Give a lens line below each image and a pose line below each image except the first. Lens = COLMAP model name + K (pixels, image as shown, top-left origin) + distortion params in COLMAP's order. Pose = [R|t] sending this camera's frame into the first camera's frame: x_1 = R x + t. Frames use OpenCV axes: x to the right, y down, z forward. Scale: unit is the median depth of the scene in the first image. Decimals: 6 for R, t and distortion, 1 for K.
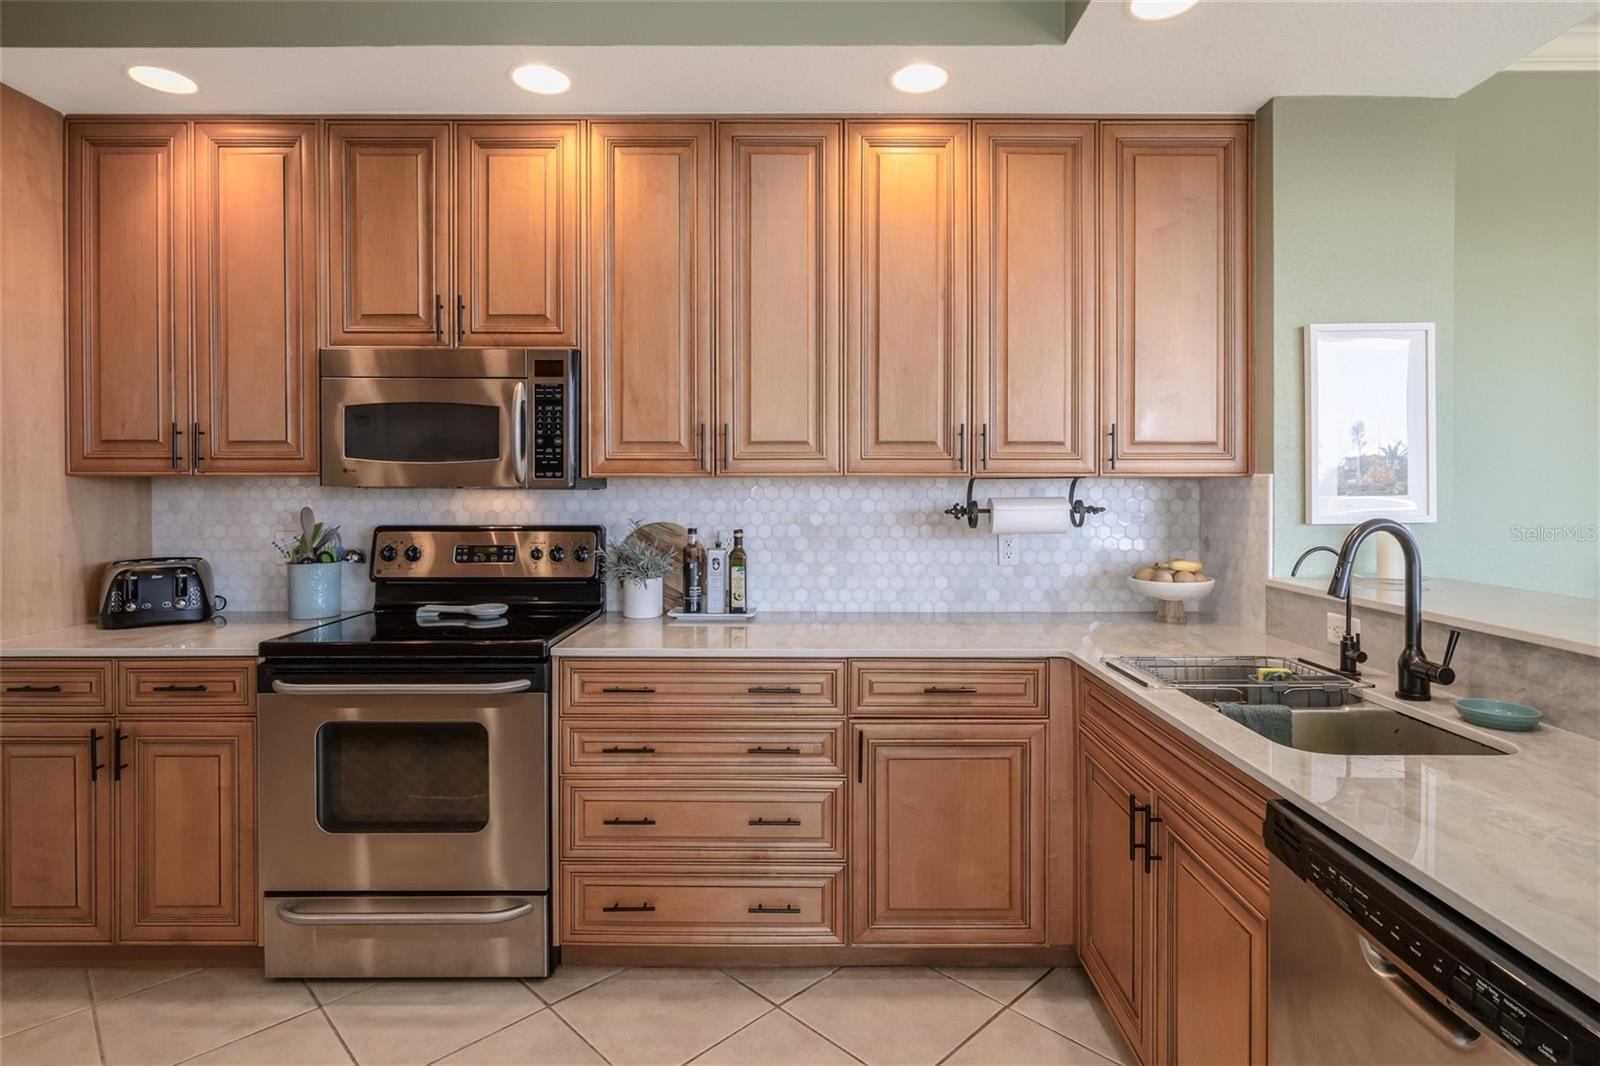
lens RADIAL K [[801.3, 0, 803.0], [0, 801.3, 492.5], [0, 0, 1]] dist [-0.000714, 0.000708]
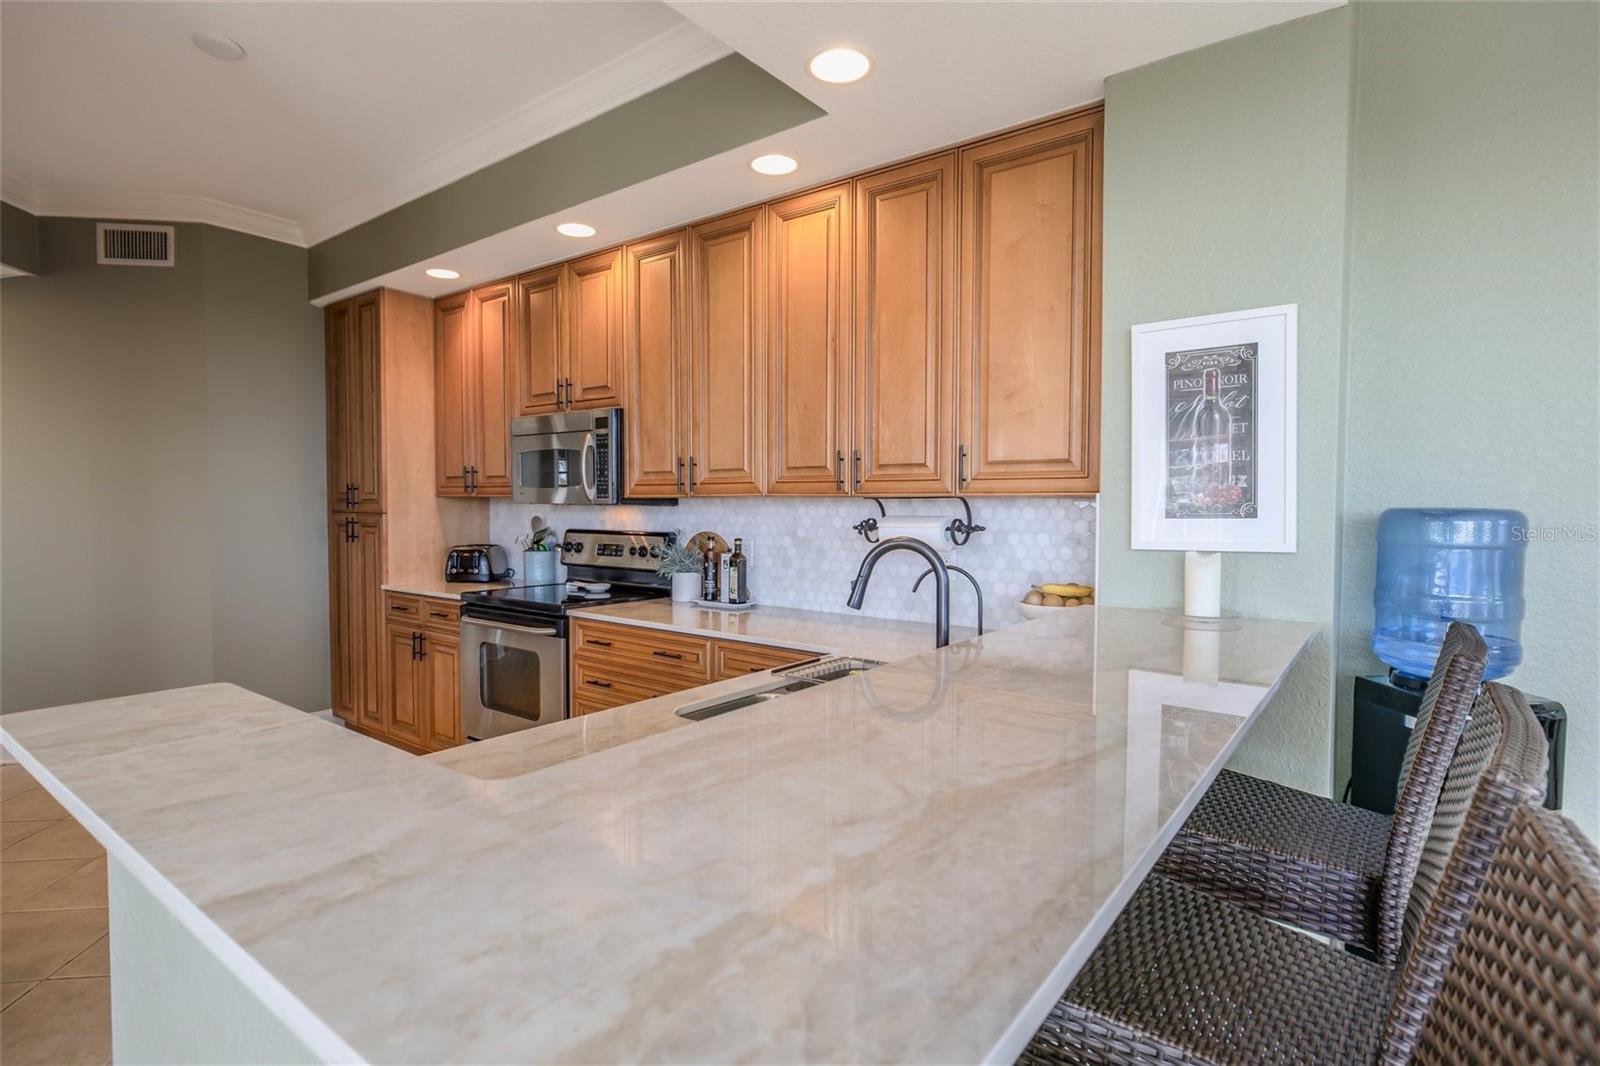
lens RADIAL K [[801.3, 0, 788.8], [0, 801.3, 531.7], [0, 0, 1]] dist [-0.000714, 0.000708]
pose [[0.791326, 0.025420, -0.610866, 0.796907], [-0.009294, 0.999520, 0.029554, -0.002602], [0.611324, -0.017709, 0.791182, 0.047213]]
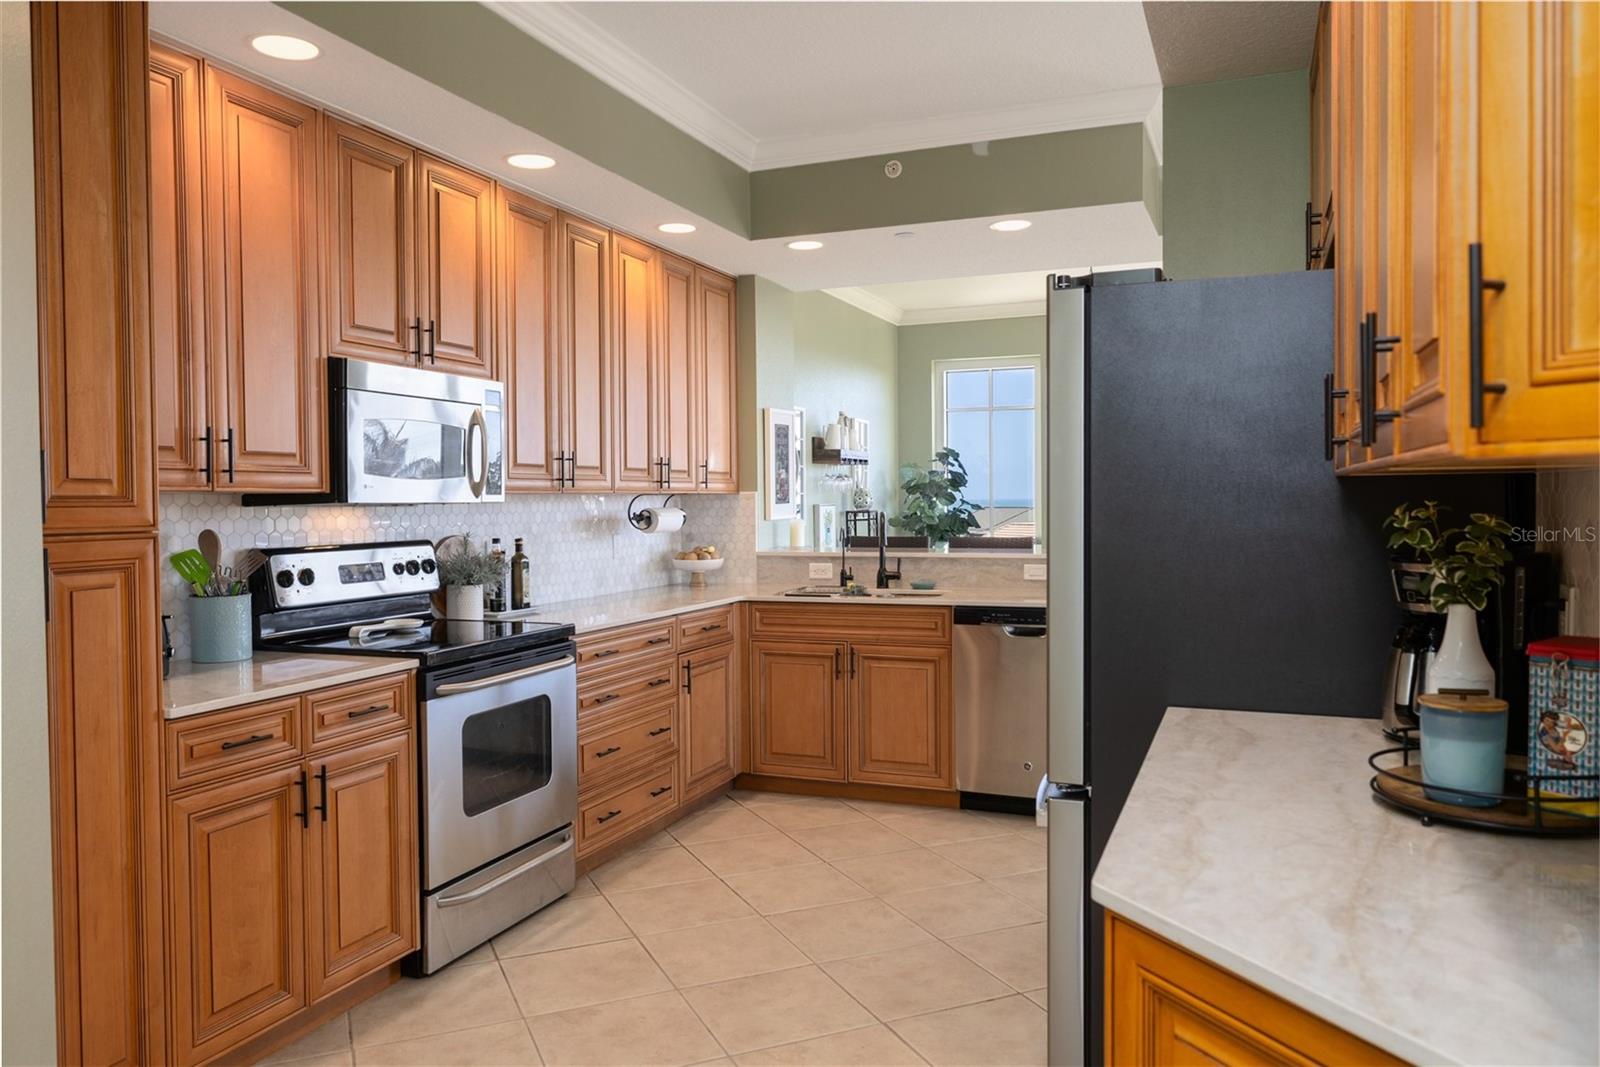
lens RADIAL K [[1170.3, 0, 795.9], [0, 1170.3, 523.9], [0, 0, 1]] dist [0.003754, -0.000284]
pose [[0.360218, -0.023417, 0.932574, -1.613338], [0.015585, 0.999696, 0.019082, -0.000732], [-0.932738, 0.007660, 0.360474, 0.002350]]
